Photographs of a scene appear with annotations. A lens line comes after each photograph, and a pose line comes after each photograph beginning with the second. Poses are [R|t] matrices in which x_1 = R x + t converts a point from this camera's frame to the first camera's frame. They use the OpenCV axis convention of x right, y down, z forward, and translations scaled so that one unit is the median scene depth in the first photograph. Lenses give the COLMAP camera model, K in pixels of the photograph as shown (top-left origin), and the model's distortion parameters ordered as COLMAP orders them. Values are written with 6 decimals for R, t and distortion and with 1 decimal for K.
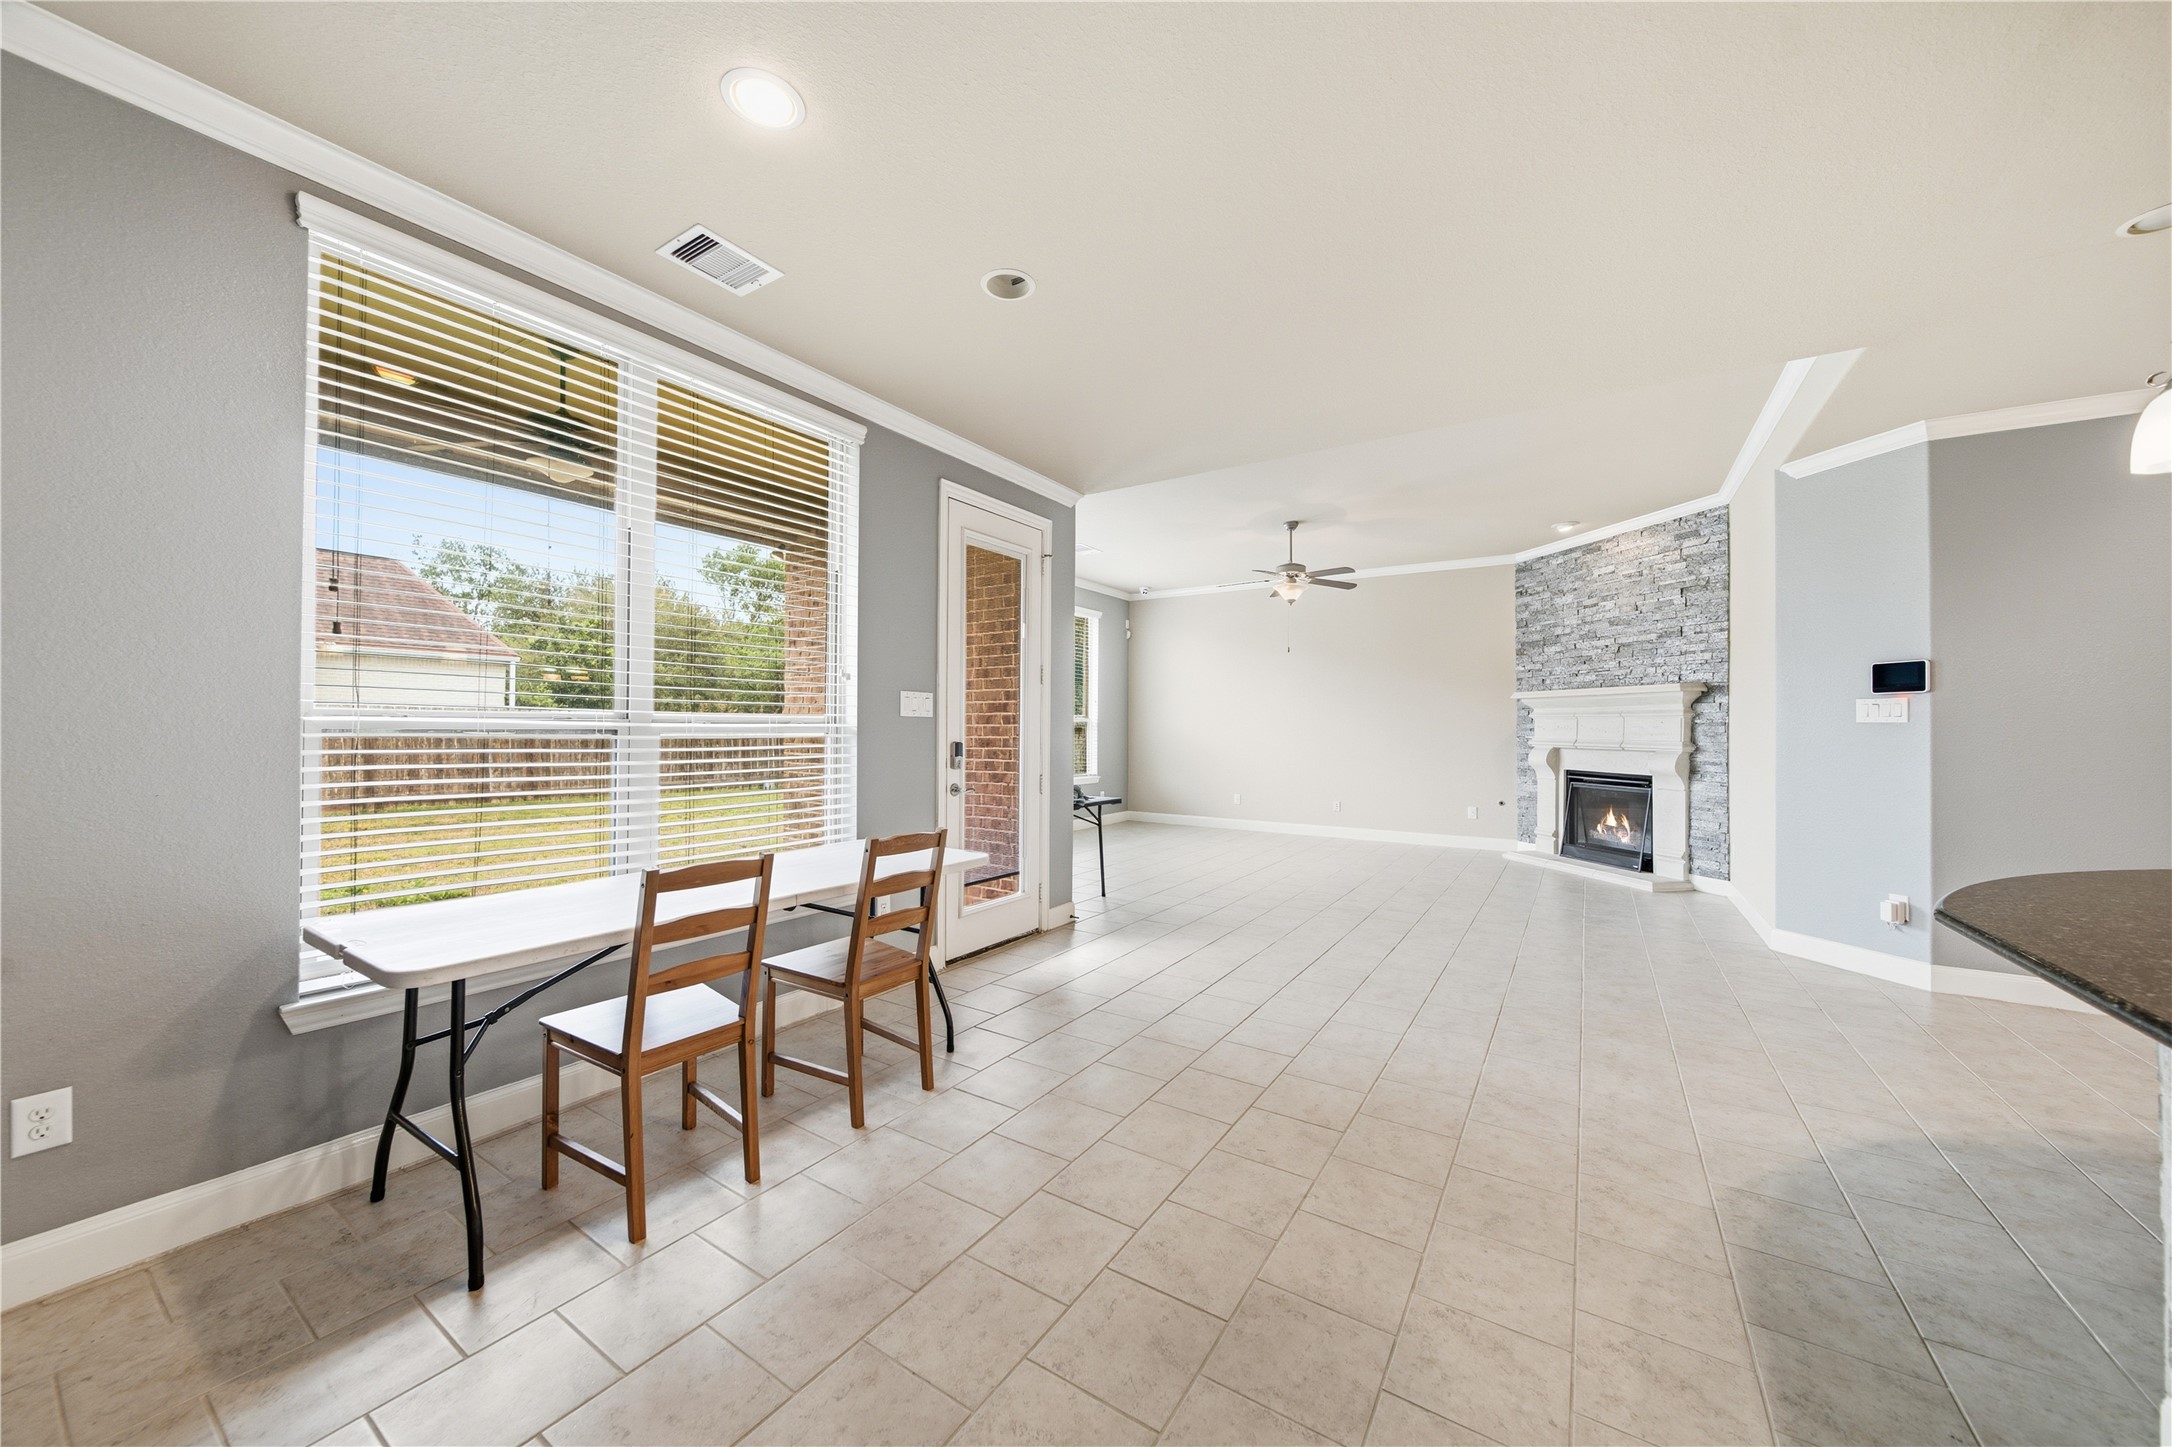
lens RADIAL K [[766.7, 0, 1088.9], [0, 766.7, 726.4], [0, 0, 1]] dist [-0.000961, -0.000853]
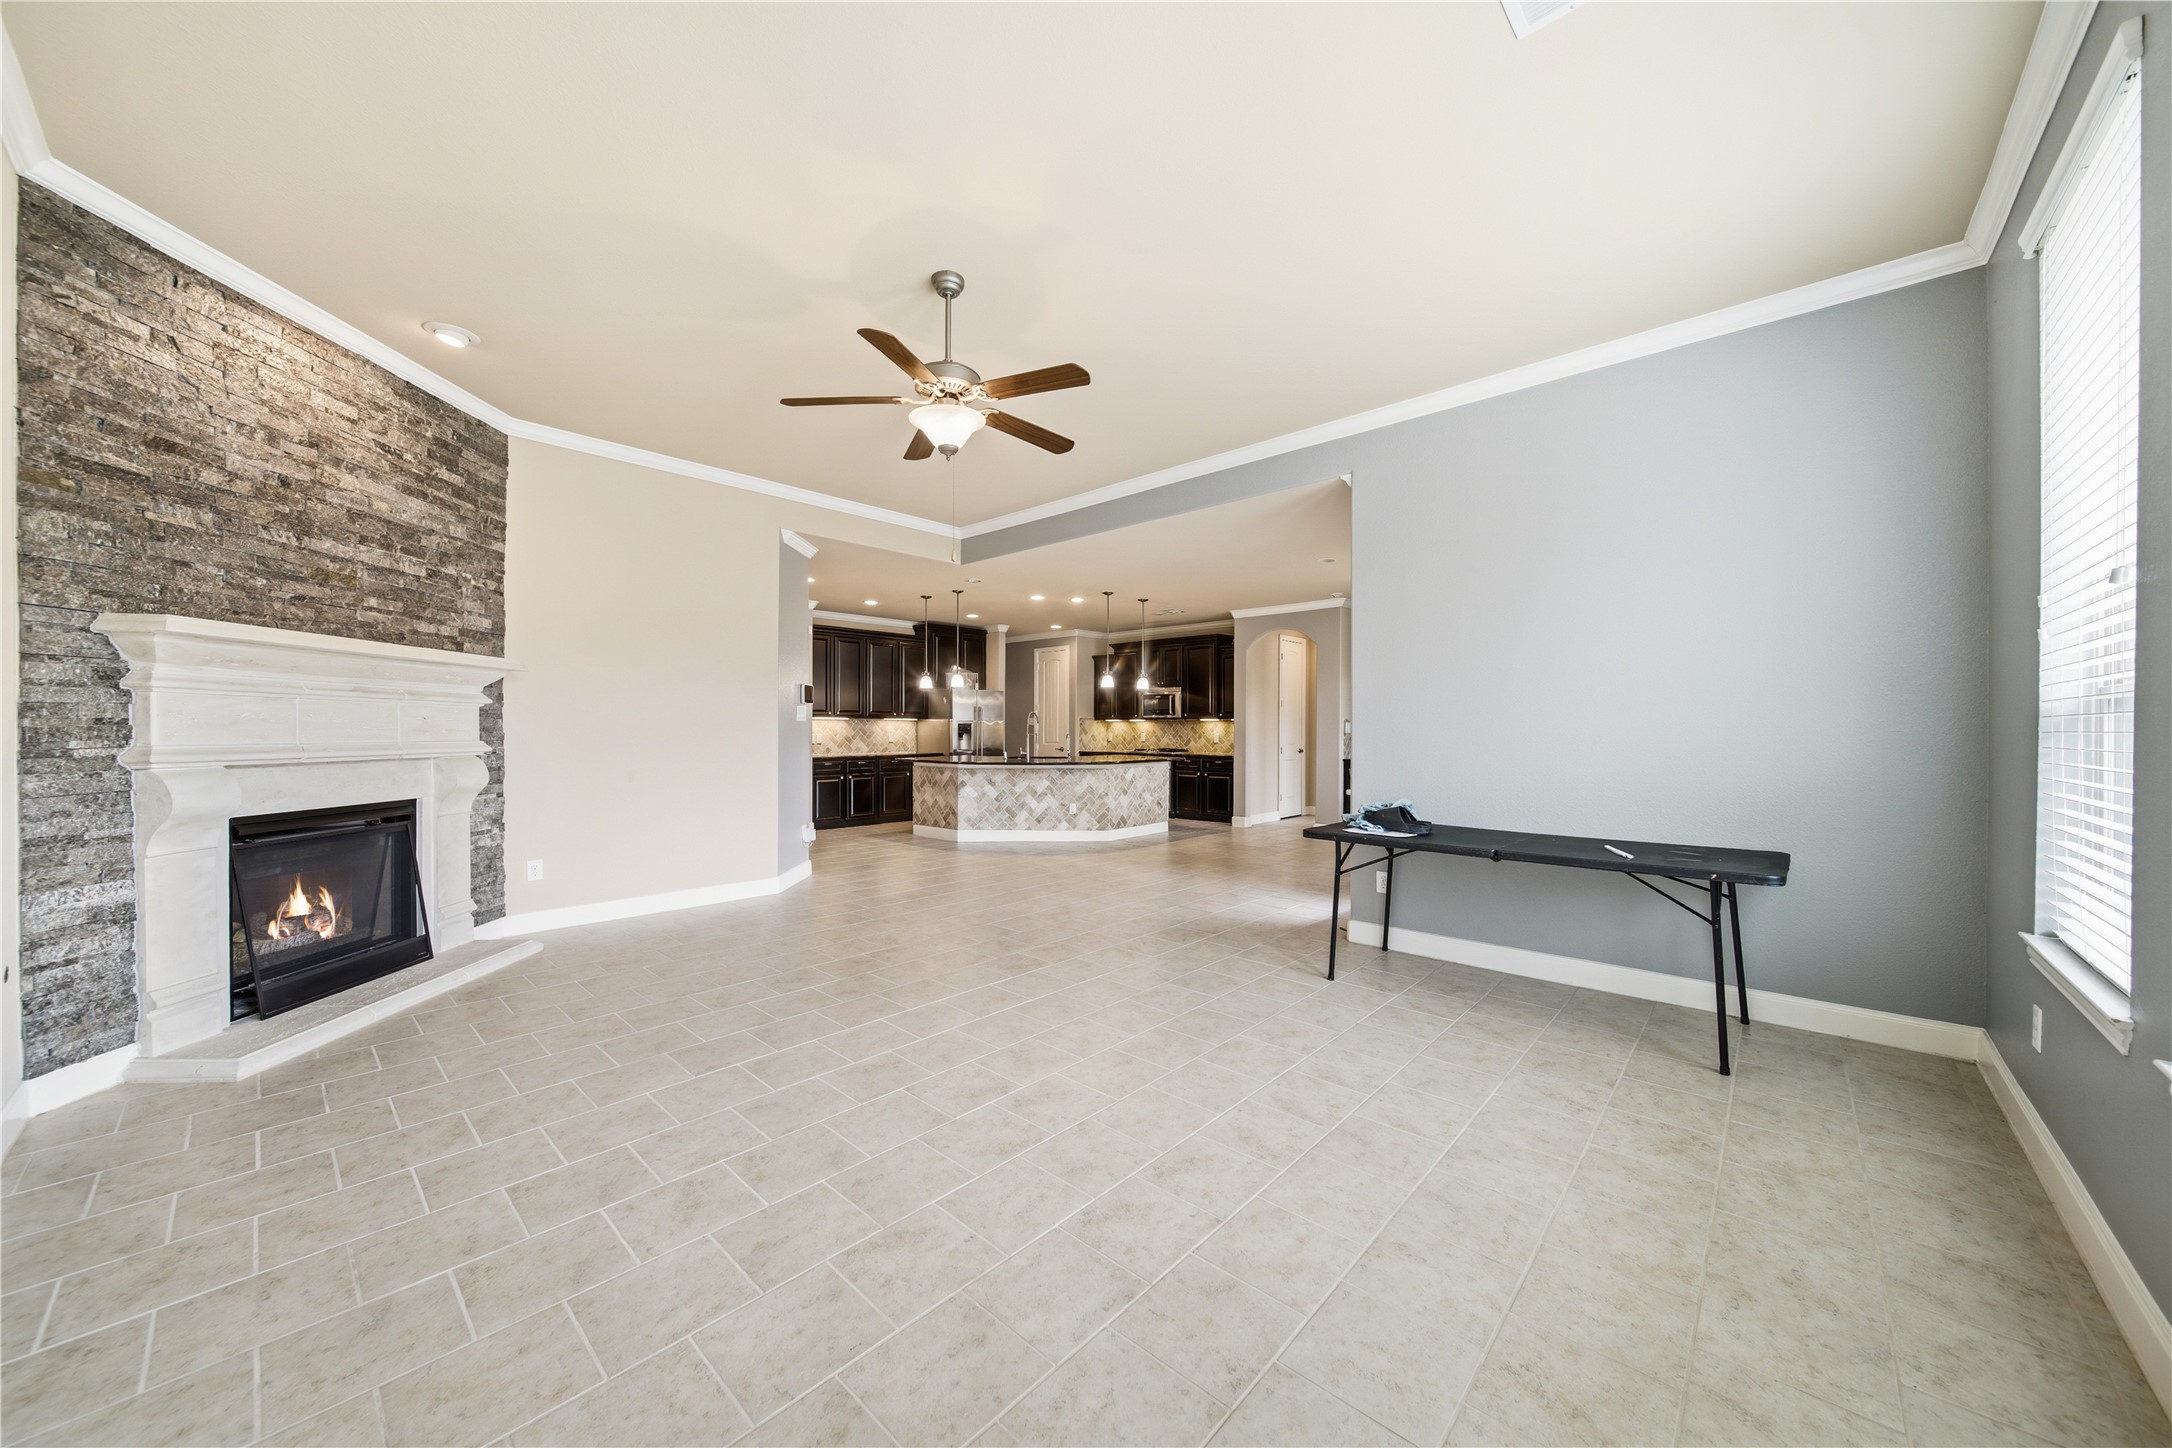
lens RADIAL K [[772.1, 0, 1085.2], [0, 772.1, 719.8], [0, 0, 1]] dist [-0.000658, -0.000274]
pose [[-0.986215, -0.006157, 0.165352, 0.115506], [-0.008553, 0.999868, -0.013778, 0.006153], [-0.165246, -0.015003, -0.986138, 1.606147]]
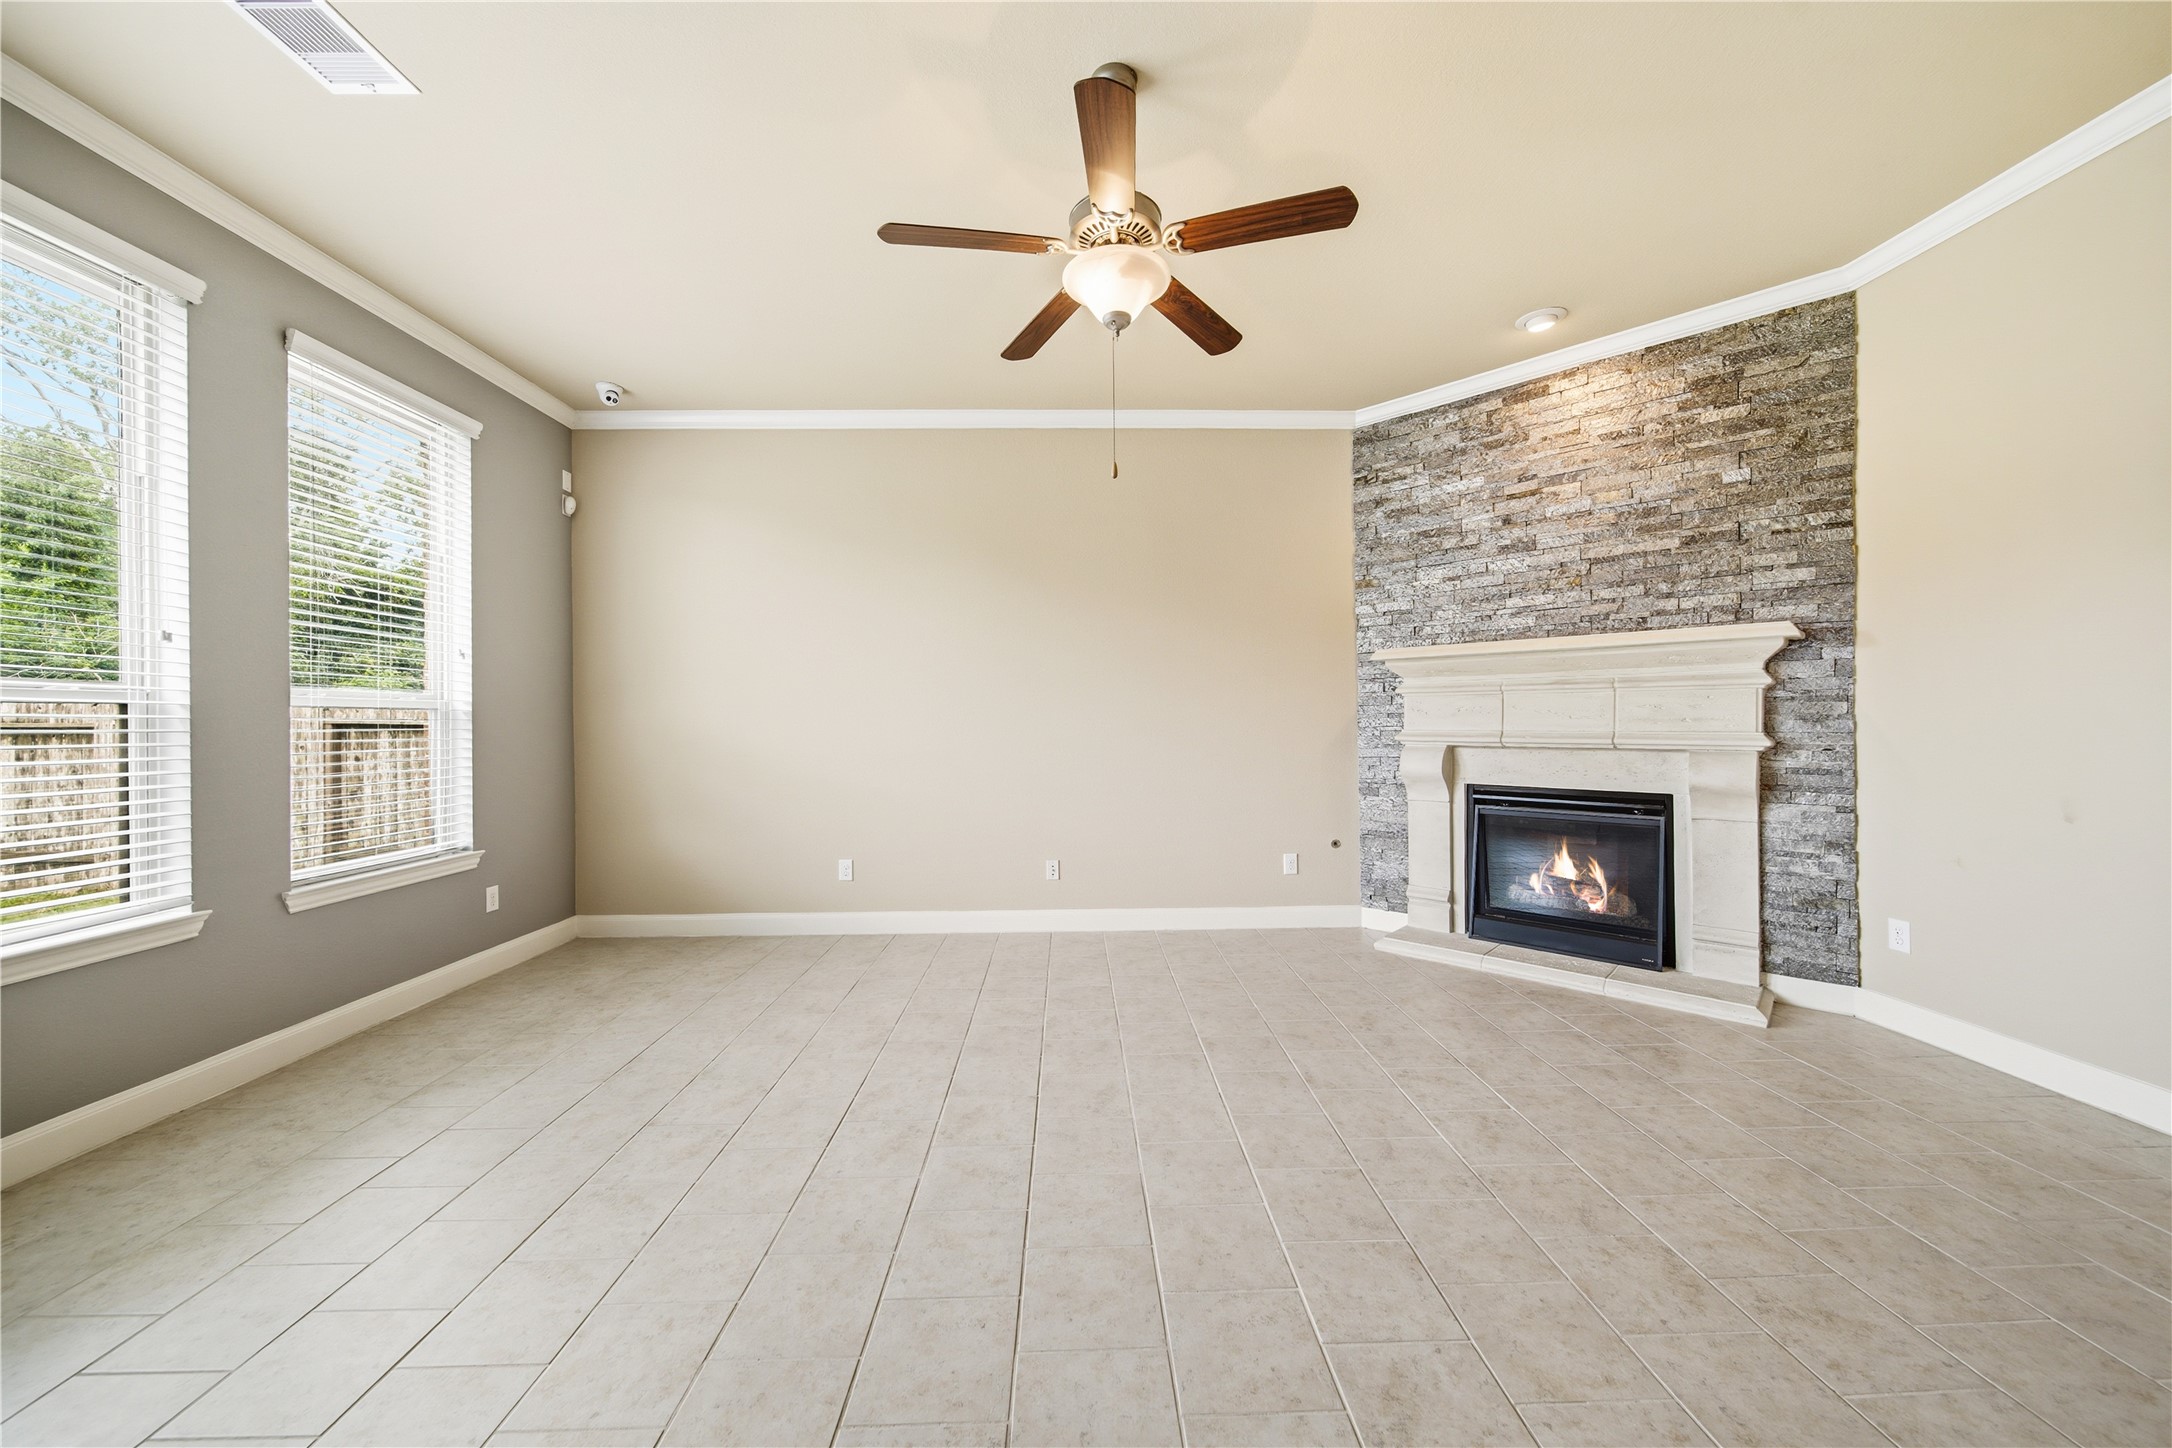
lens RADIAL K [[772.1, 0, 1085.2], [0, 772.1, 719.8], [0, 0, 1]] dist [-0.000658, -0.000274]
pose [[0.823271, -0.011236, 0.567537, 0.072945], [0.011313, 0.999930, 0.003386, 0.004128], [-0.567535, 0.003633, 0.823341, 0.823903]]
